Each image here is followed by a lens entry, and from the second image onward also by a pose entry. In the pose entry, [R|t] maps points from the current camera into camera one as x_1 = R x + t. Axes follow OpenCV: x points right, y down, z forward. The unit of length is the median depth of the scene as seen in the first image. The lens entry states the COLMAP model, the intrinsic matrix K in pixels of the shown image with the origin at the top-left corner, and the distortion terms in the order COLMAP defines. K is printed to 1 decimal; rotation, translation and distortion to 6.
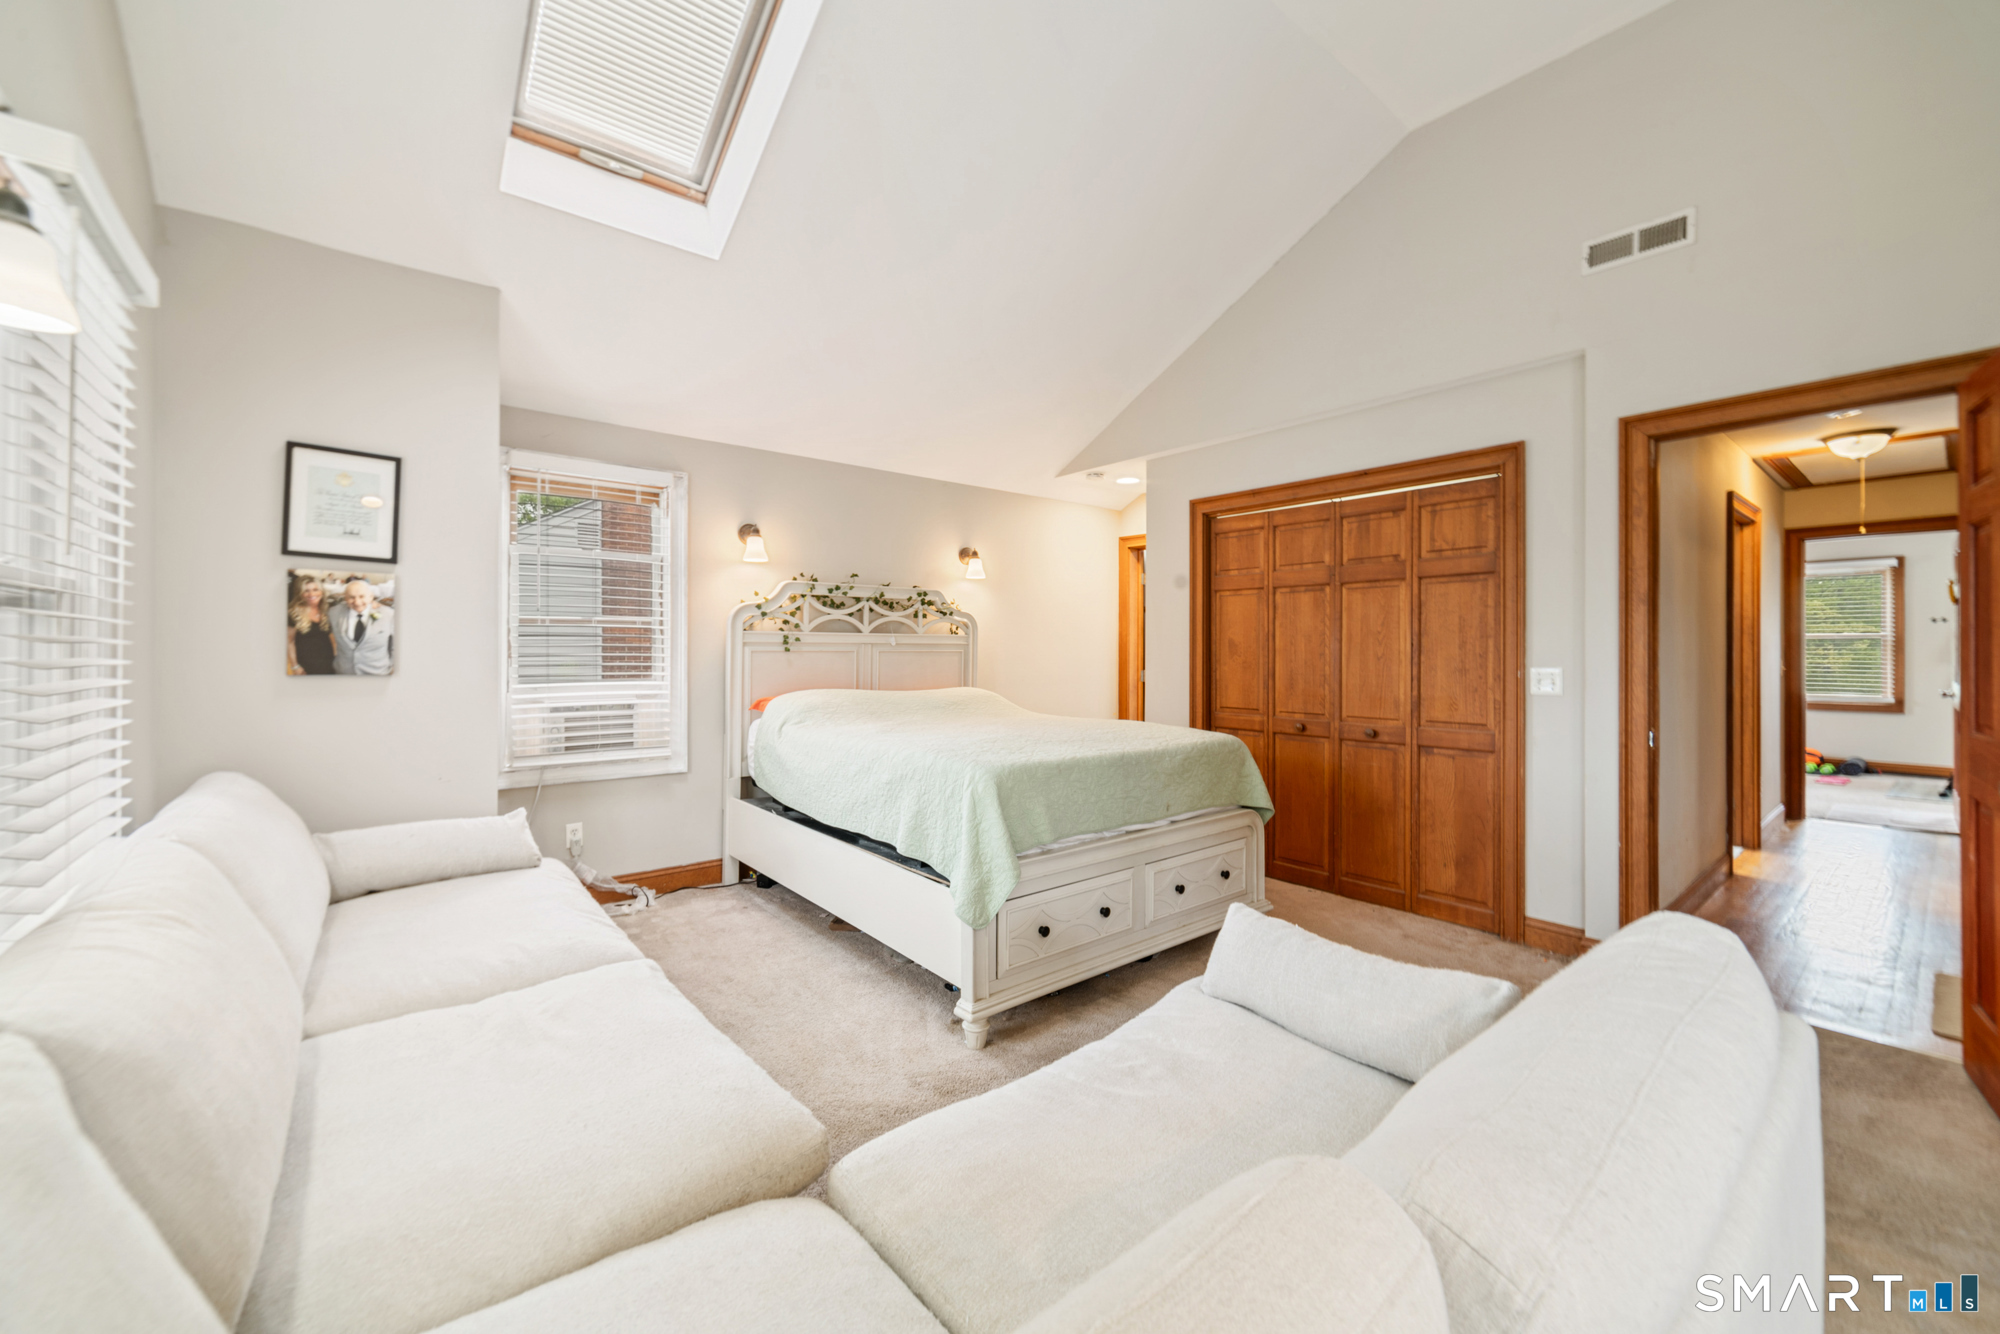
lens RADIAL K [[764.3, 0, 995.7], [0, 764.3, 665.3], [0, 0, 1]] dist [-0.002222, 0.000110]
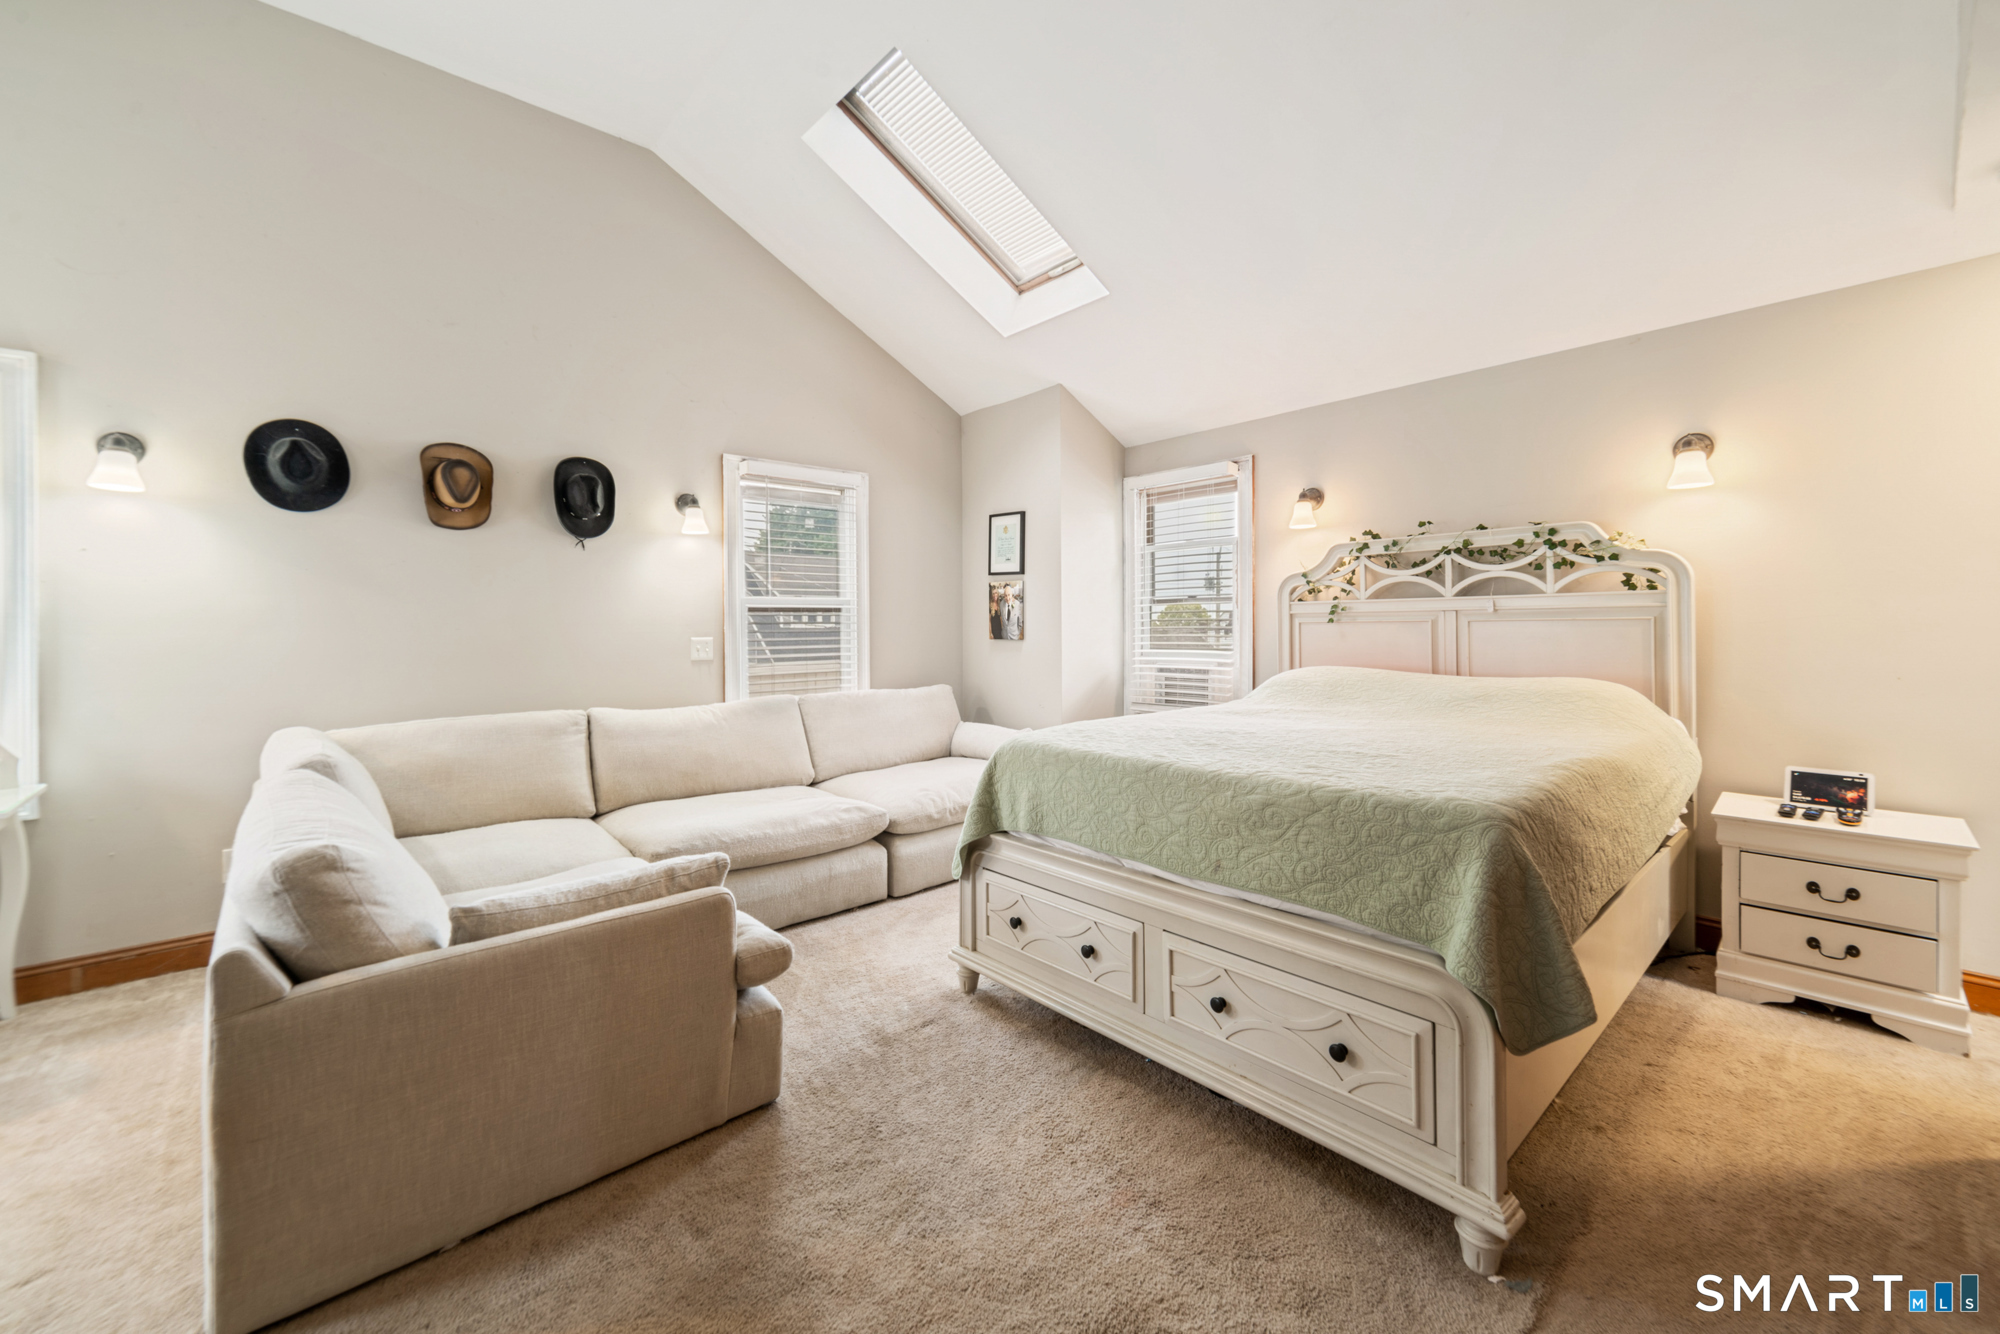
lens RADIAL K [[787.4, 0, 1007.2], [0, 787.4, 637.7], [0, 0, 1]] dist [-0.000536, 0.000300]
pose [[0.055233, 0.011682, -0.998405, 0.707255], [-0.009174, 0.999895, 0.011192, -0.008530], [0.998431, 0.008541, 0.055335, 0.645634]]
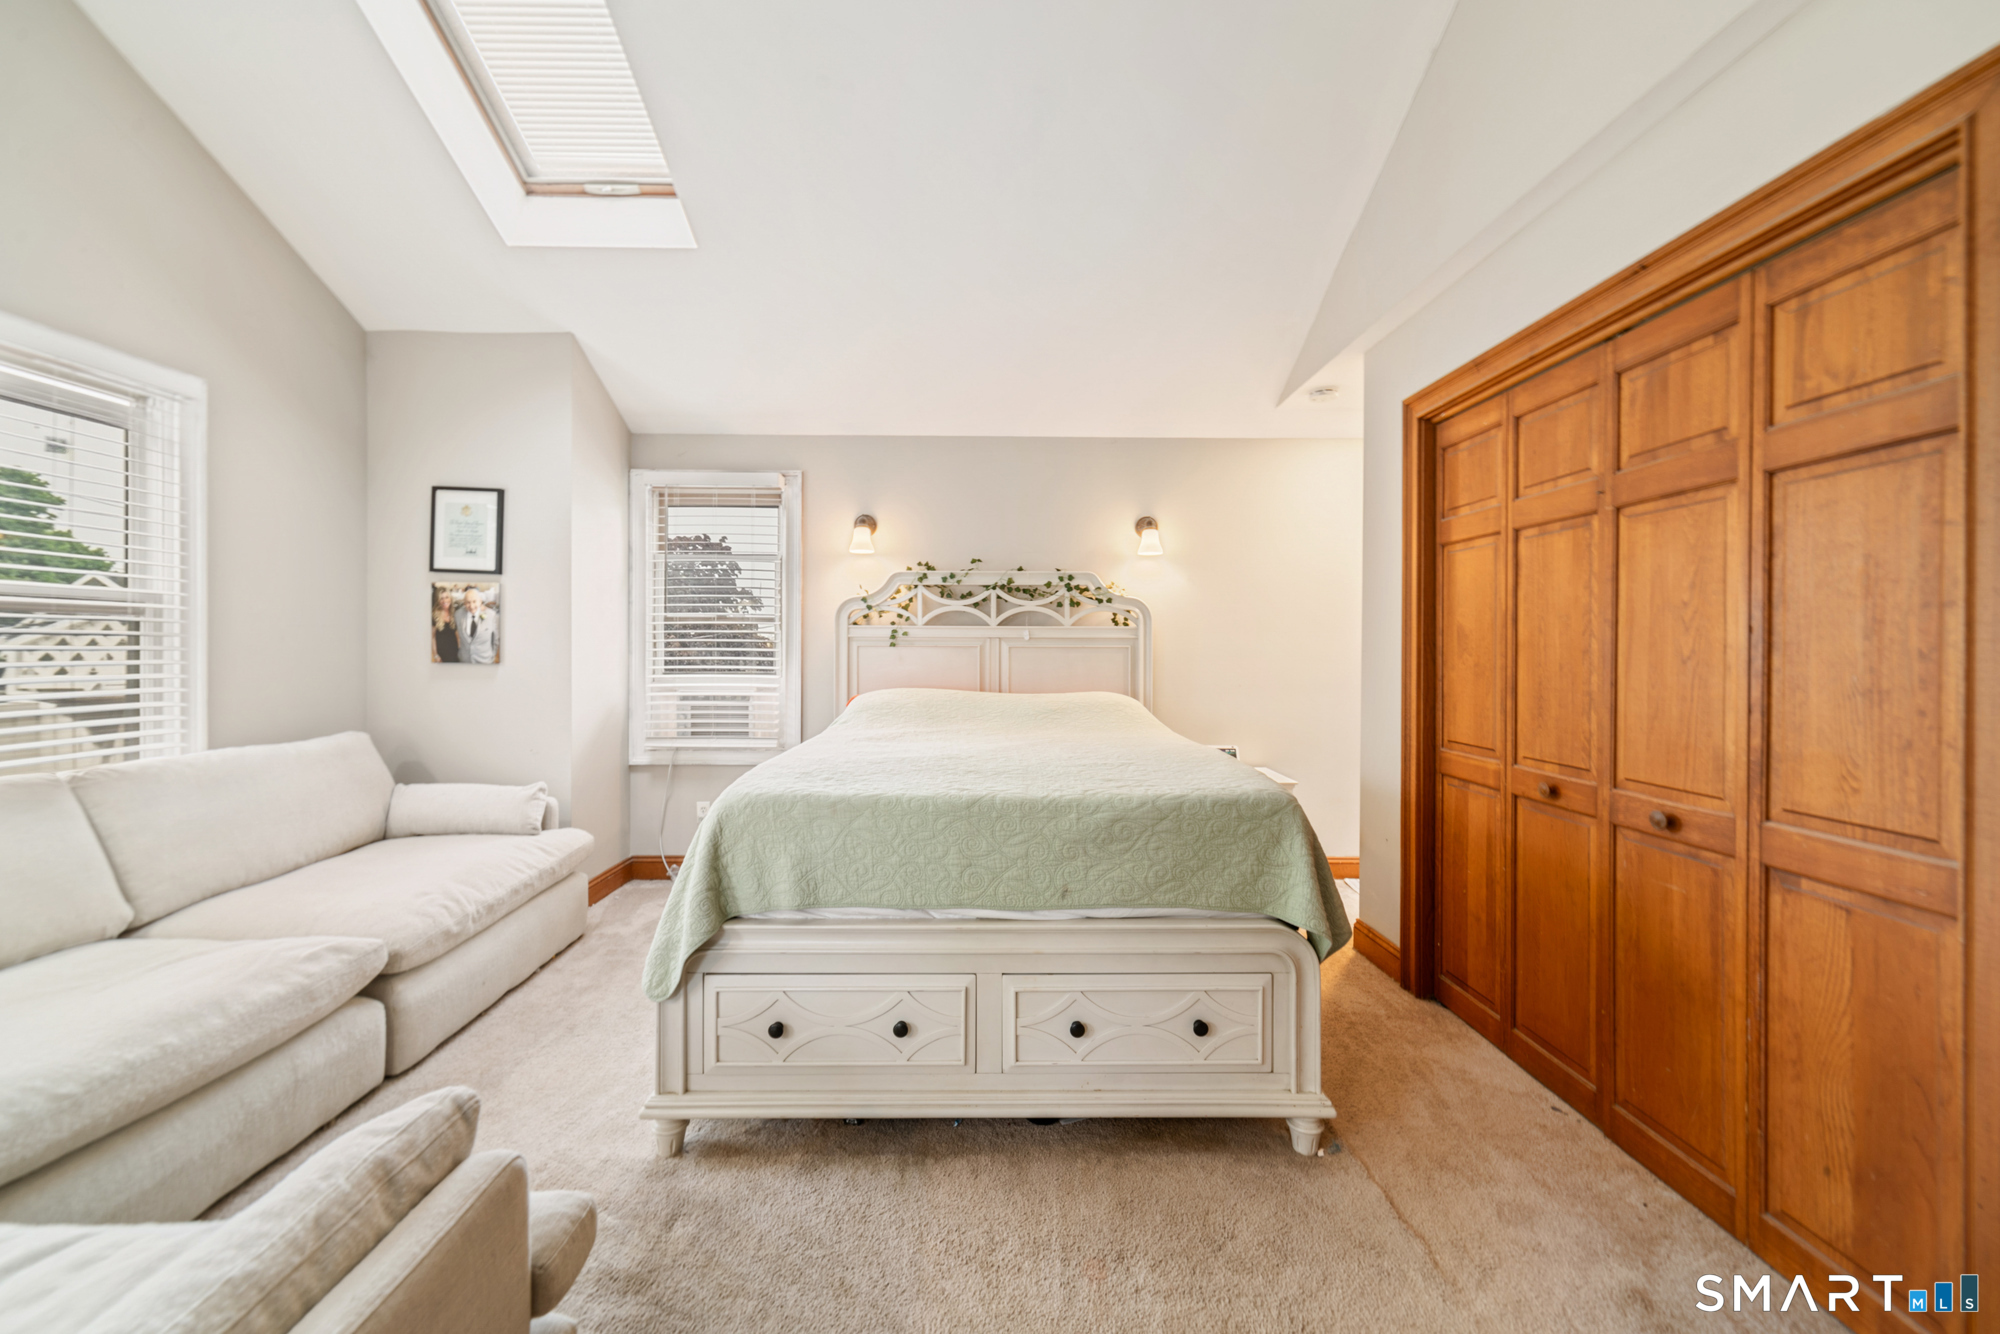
lens RADIAL K [[770.5, 0, 1001.7], [0, 770.5, 661.1], [0, 0, 1]] dist [-0.000184, 0.000412]
pose [[0.787273, 0.011579, -0.616496, 0.468002], [-0.014214, 0.999899, 0.000628, -0.003181], [0.616441, 0.008269, 0.787358, 0.383695]]
